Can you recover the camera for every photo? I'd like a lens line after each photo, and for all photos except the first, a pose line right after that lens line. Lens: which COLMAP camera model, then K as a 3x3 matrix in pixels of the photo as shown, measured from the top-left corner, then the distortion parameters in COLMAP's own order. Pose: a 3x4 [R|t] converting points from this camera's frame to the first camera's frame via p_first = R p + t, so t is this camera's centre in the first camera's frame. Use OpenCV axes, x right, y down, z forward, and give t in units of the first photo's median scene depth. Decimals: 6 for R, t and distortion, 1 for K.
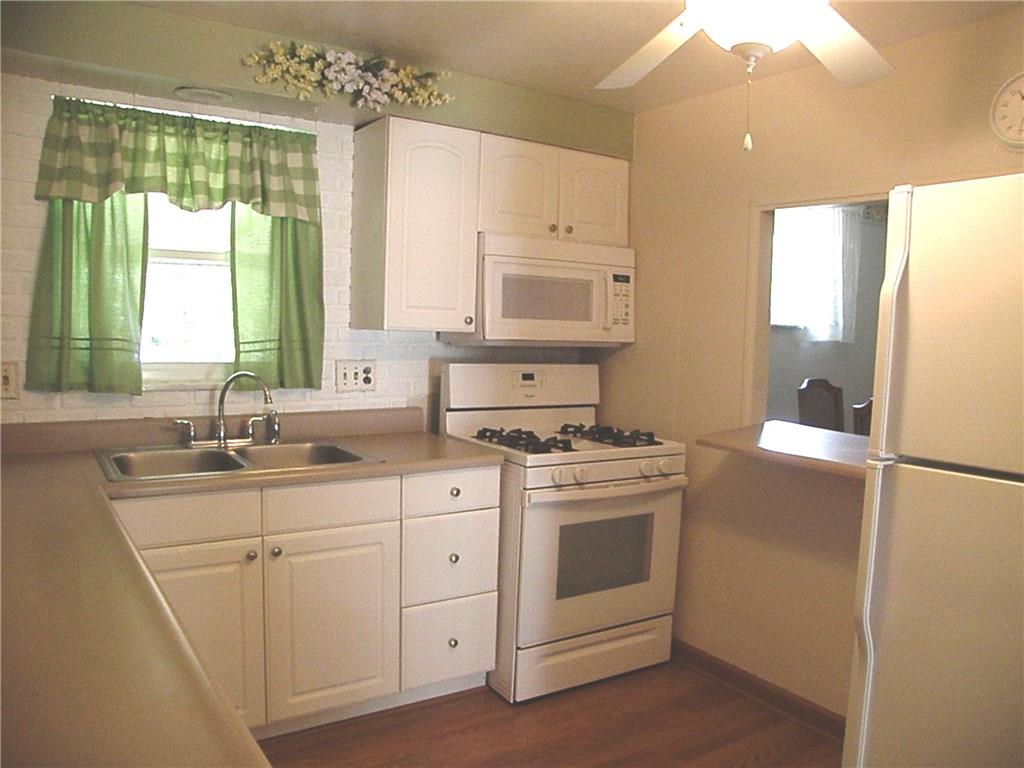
lens RADIAL K [[788.4, 0, 513.9], [0, 788.4, 388.7], [0, 0, 1]] dist [-0.160748, 0.107707]
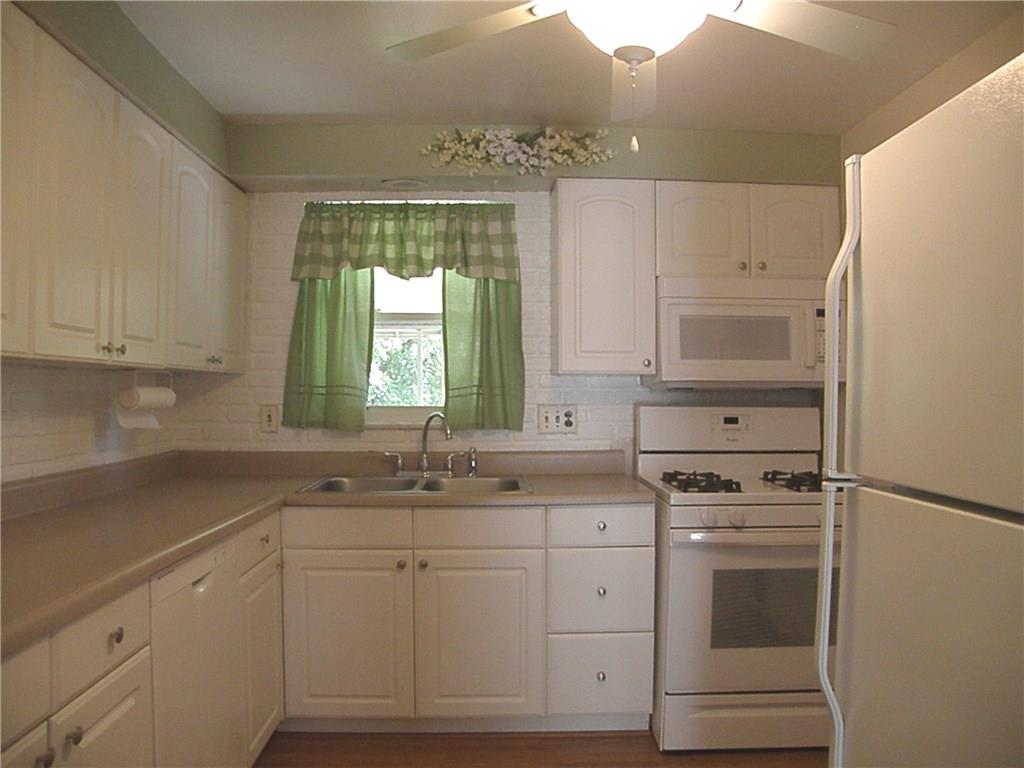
lens RADIAL K [[788.4, 0, 516.1], [0, 788.4, 389.7], [0, 0, 1]] dist [-0.160748, 0.107707]
pose [[0.852891, -0.028657, -0.521303, 0.355641], [-0.018422, 0.996219, -0.084903, 0.040850], [0.521765, 0.082016, 0.849138, 0.053671]]
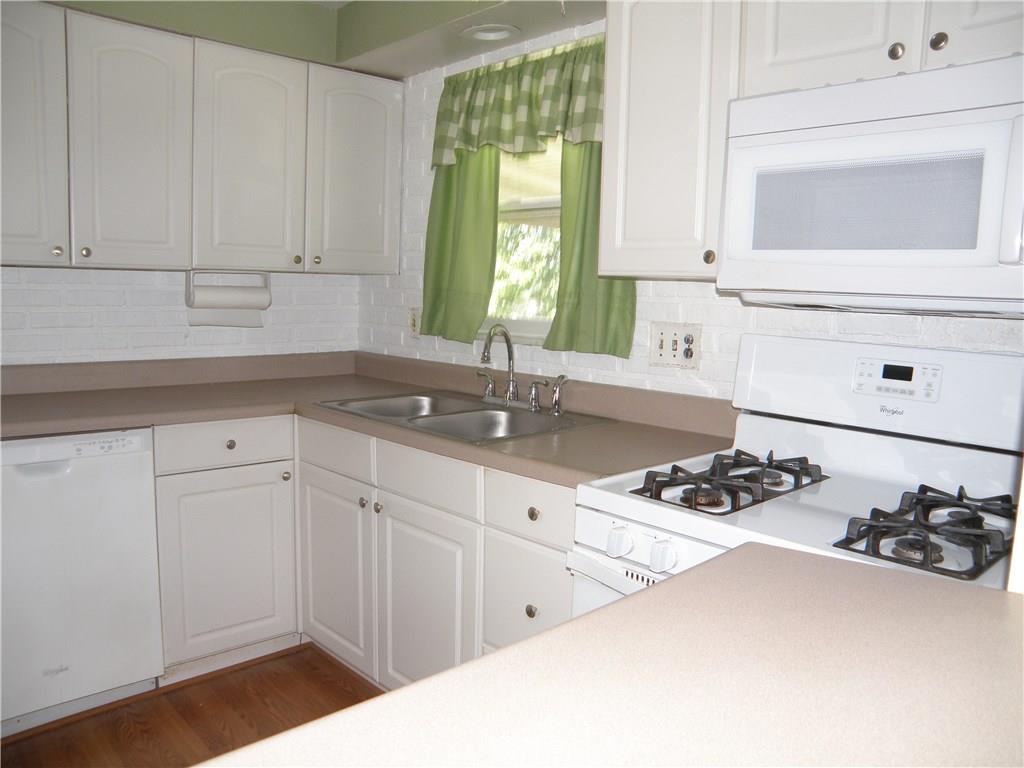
lens RADIAL K [[788.4, 0, 511.0], [0, 788.4, 389.2], [0, 0, 1]] dist [-0.160748, 0.107707]
pose [[0.166489, 0.098925, -0.981068, 0.539477], [-0.104568, 0.991115, 0.082193, -0.022384], [0.980483, 0.088905, 0.175354, 0.824816]]
